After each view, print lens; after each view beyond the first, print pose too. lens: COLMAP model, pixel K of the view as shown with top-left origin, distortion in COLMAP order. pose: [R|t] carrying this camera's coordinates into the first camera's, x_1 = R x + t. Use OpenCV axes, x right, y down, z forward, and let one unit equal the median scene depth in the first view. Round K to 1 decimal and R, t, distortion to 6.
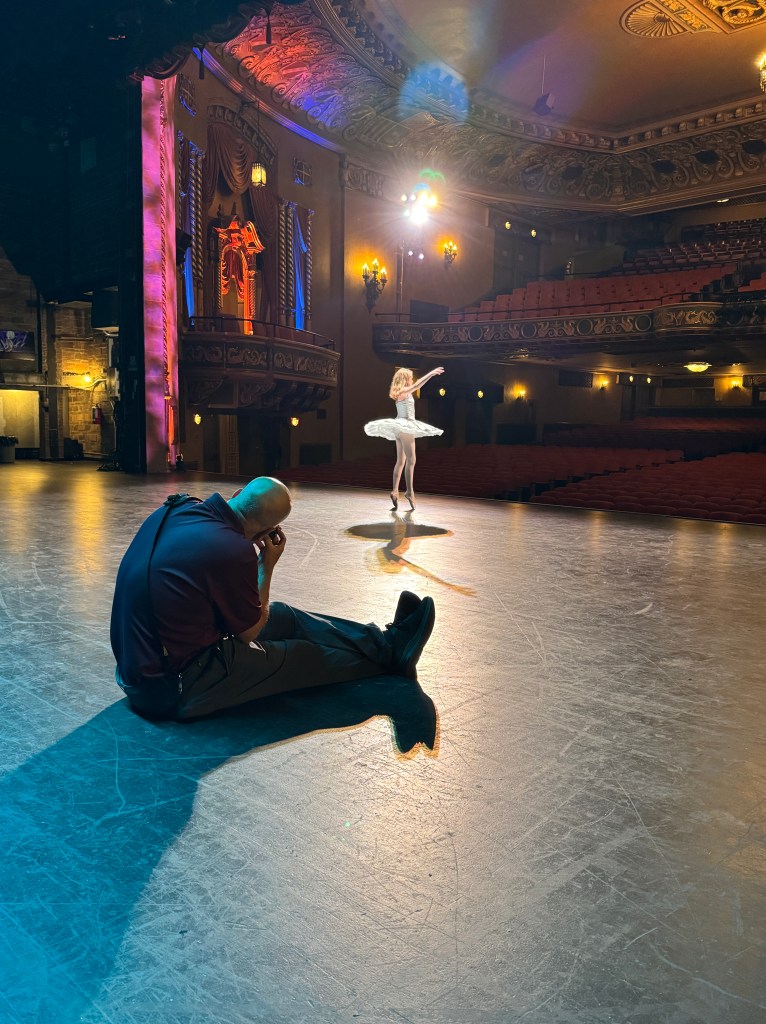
lens RADIAL K [[816.6, 0, 378.8], [0, 816.6, 526.0], [0, 0, 1]] dist [0.057166, -0.066584]
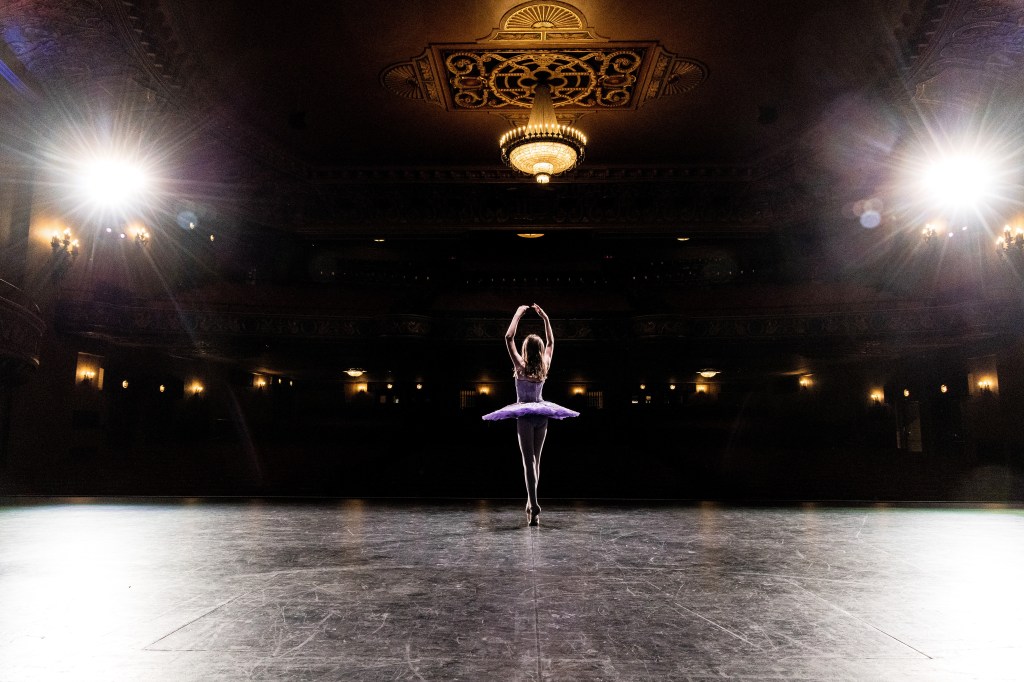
lens RADIAL K [[682.8, 0, 512.6], [0, 682.8, 345.5], [0, 0, 1]] dist [0.006552, -0.000503]
pose [[0.721651, 0.073798, 0.688313, -0.176844], [0.091445, 0.975426, -0.200454, -0.022437], [-0.686191, 0.207600, 0.697169, 0.240820]]
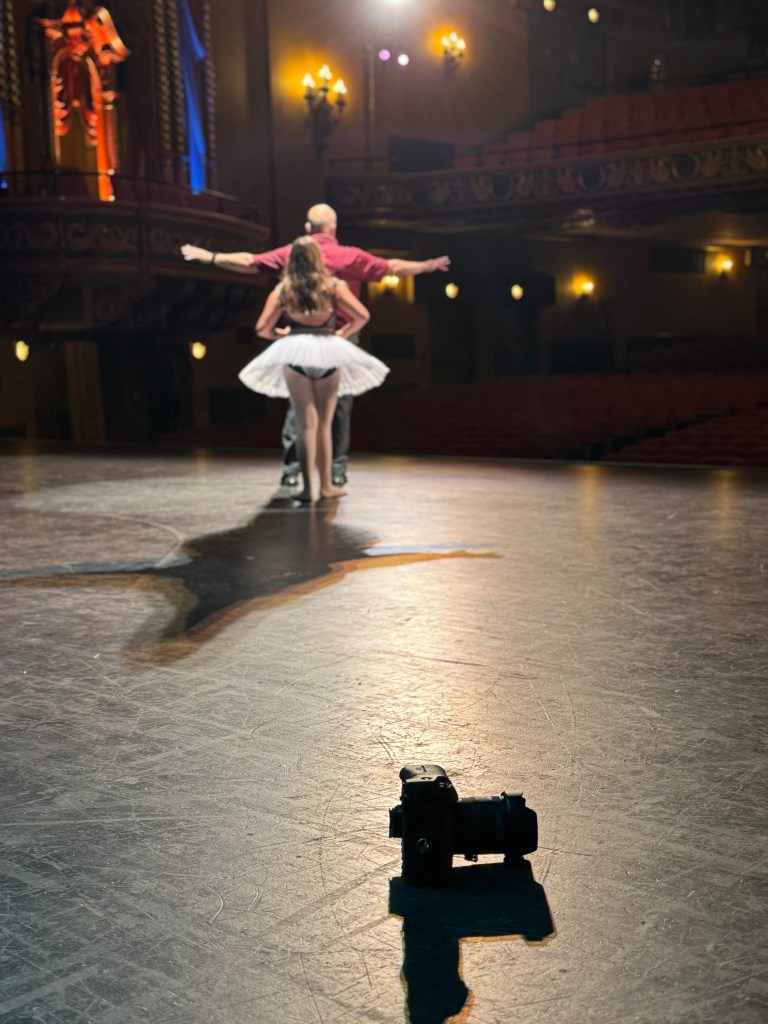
lens RADIAL K [[1354.8, 0, 391.4], [0, 1354.8, 516.0], [0, 0, 1]] dist [0.050986, 0.000000]
pose [[0.998706, -0.048245, 0.016095, 0.014392], [0.048365, 0.998804, -0.007125, 0.004212], [-0.015732, 0.007895, 0.999845, 0.035732]]
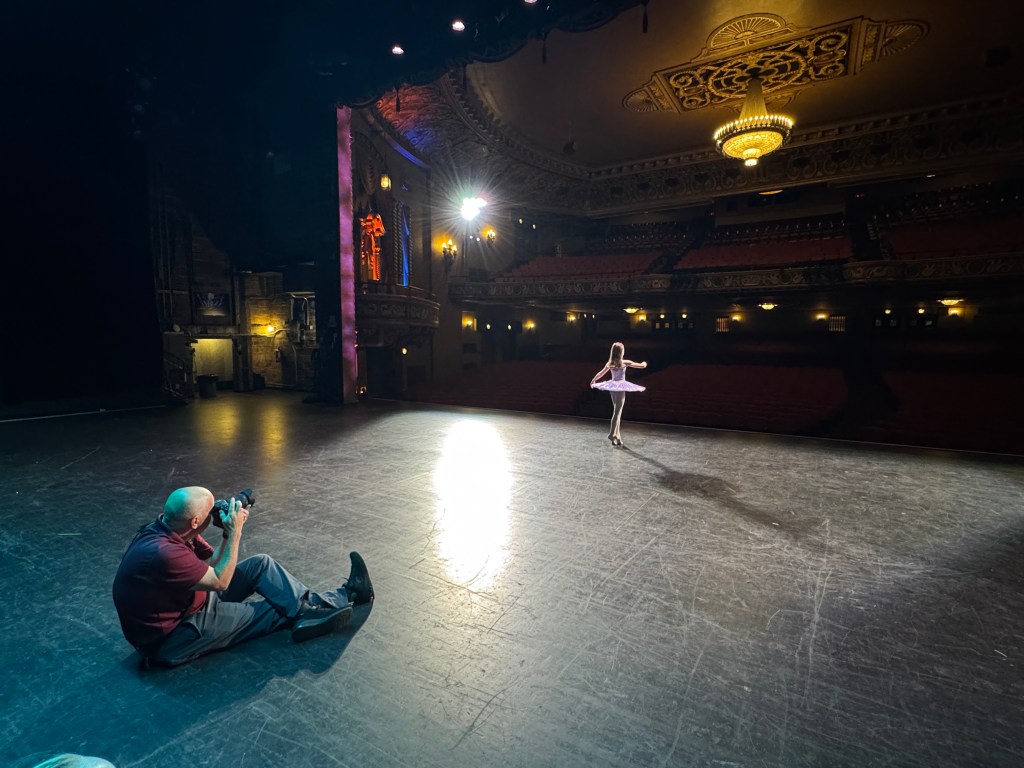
lens RADIAL K [[500.3, 0, 511.5], [0, 500.3, 391.3], [0, 0, 1]] dist [-0.001914, -0.001171]
pose [[0.970481, -0.041628, 0.237557, -0.143527], [0.044559, 0.998982, -0.006978, -0.045559], [-0.237025, 0.017357, 0.971349, 0.107373]]
